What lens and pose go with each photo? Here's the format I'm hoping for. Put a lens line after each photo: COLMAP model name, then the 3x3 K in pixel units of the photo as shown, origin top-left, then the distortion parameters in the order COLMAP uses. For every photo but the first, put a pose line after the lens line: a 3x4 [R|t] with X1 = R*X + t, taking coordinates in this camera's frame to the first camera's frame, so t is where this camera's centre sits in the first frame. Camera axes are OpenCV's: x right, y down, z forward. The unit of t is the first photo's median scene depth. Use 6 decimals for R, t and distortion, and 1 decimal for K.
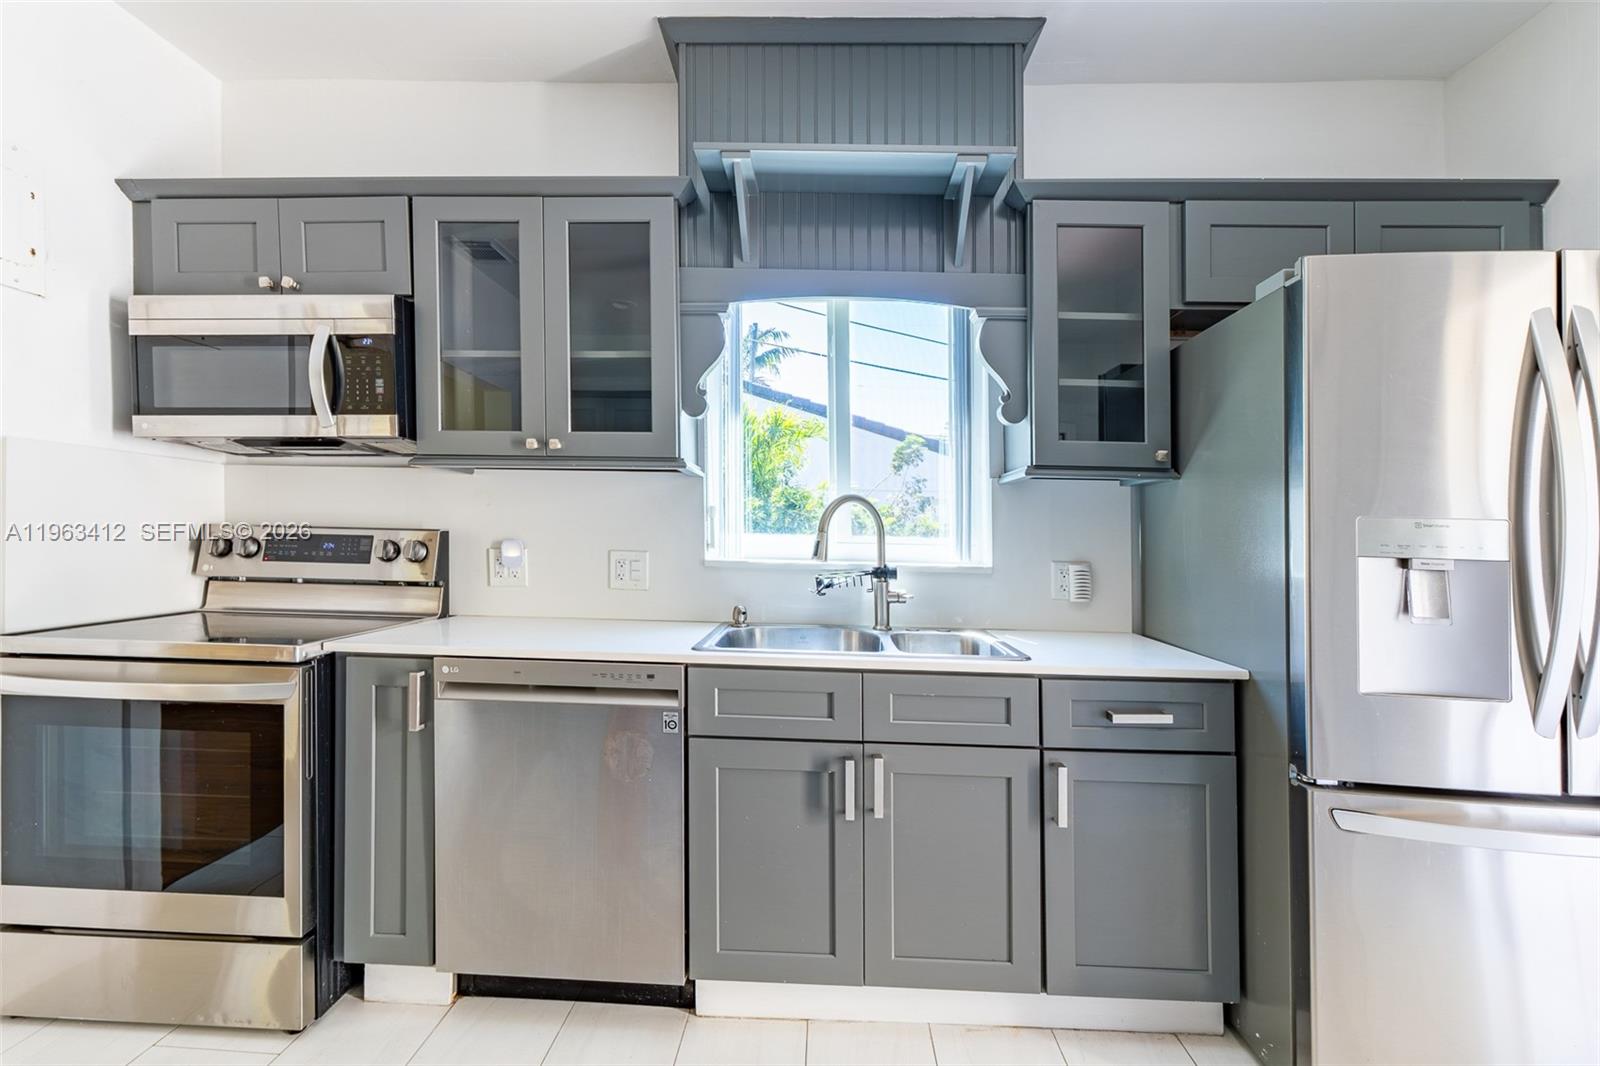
lens RADIAL K [[710.9, 0, 723.8], [0, 710.9, 524.2], [0, 0, 1]] dist [0.003294, 0.000136]
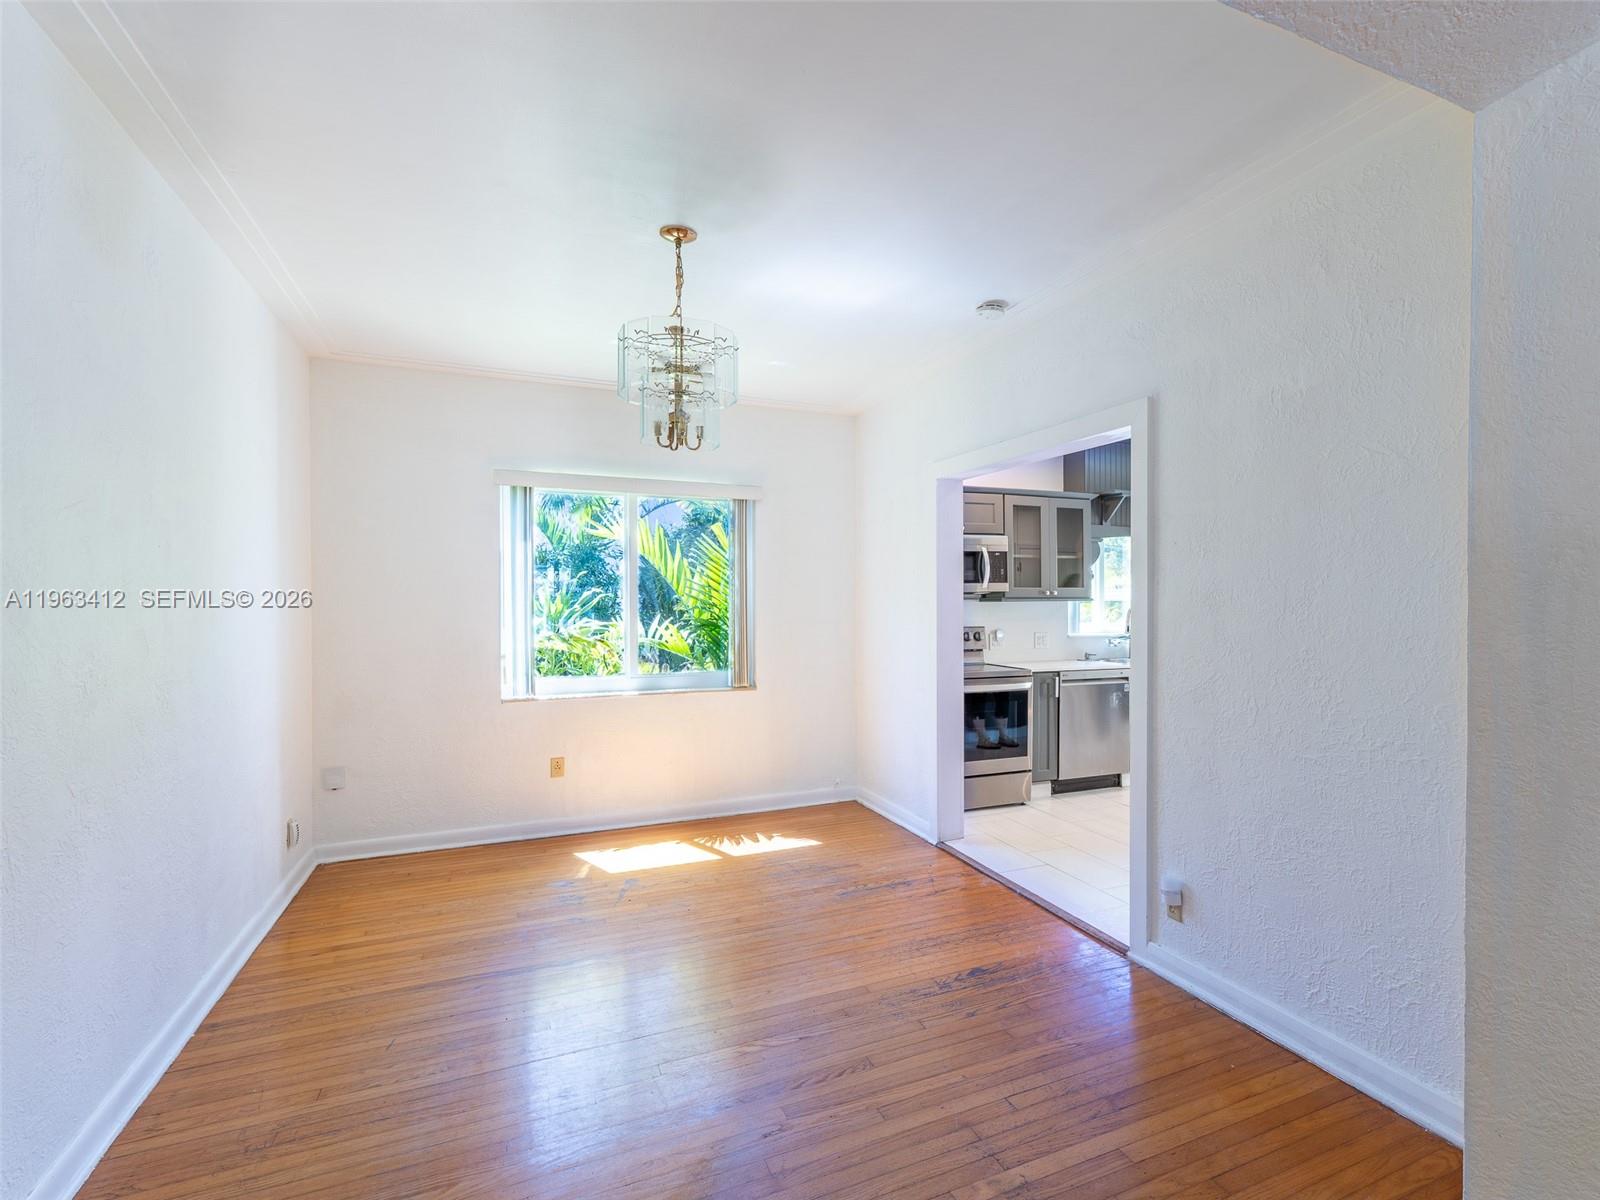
lens RADIAL K [[679.2, 0, 865.9], [0, 679.2, 616.0], [0, 0, 1]] dist [-0.000344, 0.000005]
pose [[0.916568, -0.031601, 0.398628, -1.869768], [0.021914, 0.999344, 0.028836, -0.113538], [-0.399277, -0.017695, 0.916659, -1.016582]]
